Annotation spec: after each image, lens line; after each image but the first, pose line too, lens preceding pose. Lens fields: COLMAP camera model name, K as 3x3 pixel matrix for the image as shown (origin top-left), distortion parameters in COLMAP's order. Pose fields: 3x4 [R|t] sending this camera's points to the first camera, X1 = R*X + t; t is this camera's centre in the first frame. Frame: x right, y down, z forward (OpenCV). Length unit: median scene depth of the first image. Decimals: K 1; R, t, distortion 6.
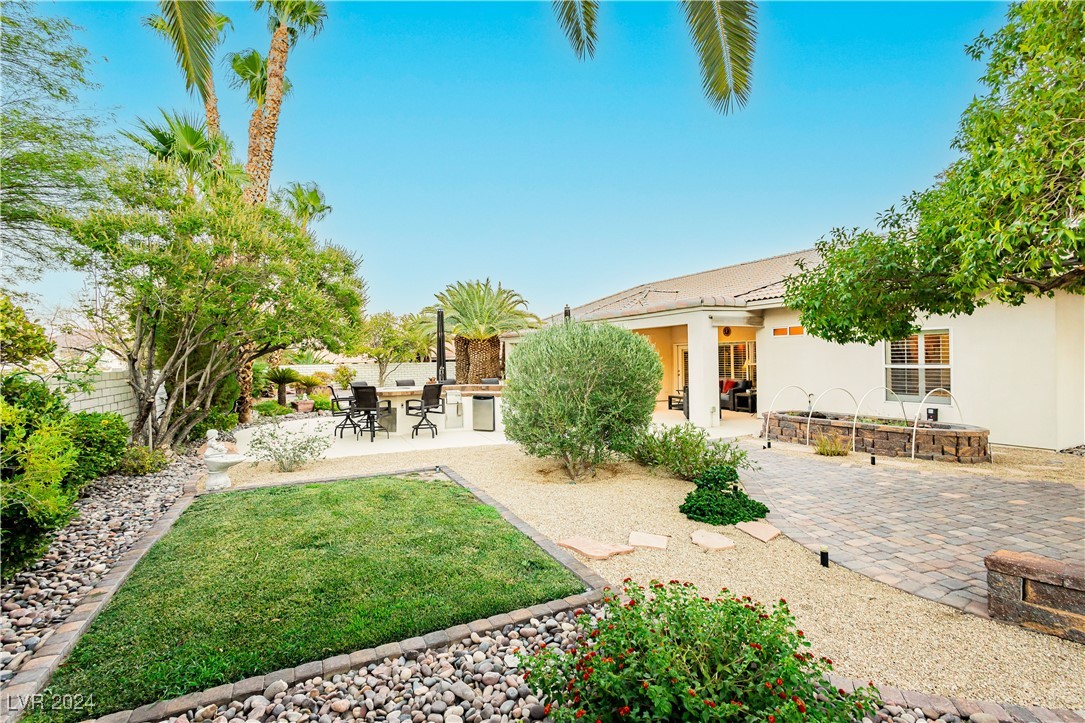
lens RADIAL K [[498.9, 0, 542.5], [0, 498.9, 361.5], [0, 0, 1]] dist [-0.001059, -0.000312]
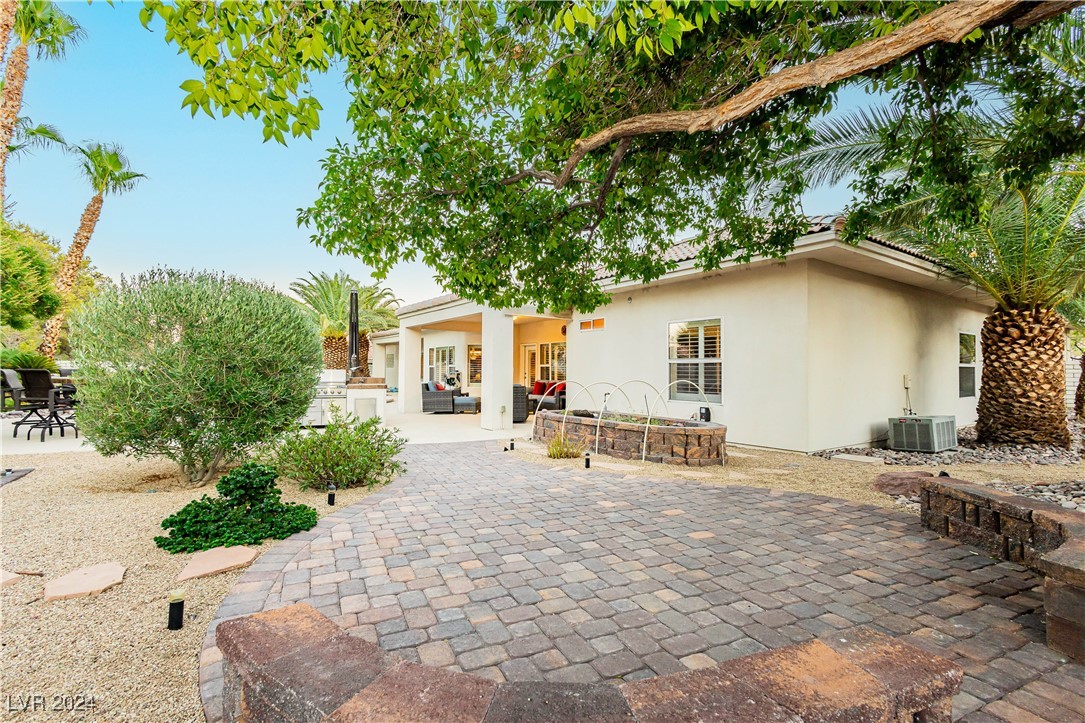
lens RADIAL K [[498.9, 0, 542.5], [0, 498.9, 361.5], [0, 0, 1]] dist [-0.001059, -0.000312]
pose [[0.991913, 0.026516, 0.124123, 0.430016], [-0.023416, 0.999378, -0.026367, 0.048322], [-0.124744, 0.023247, 0.991917, 0.165086]]
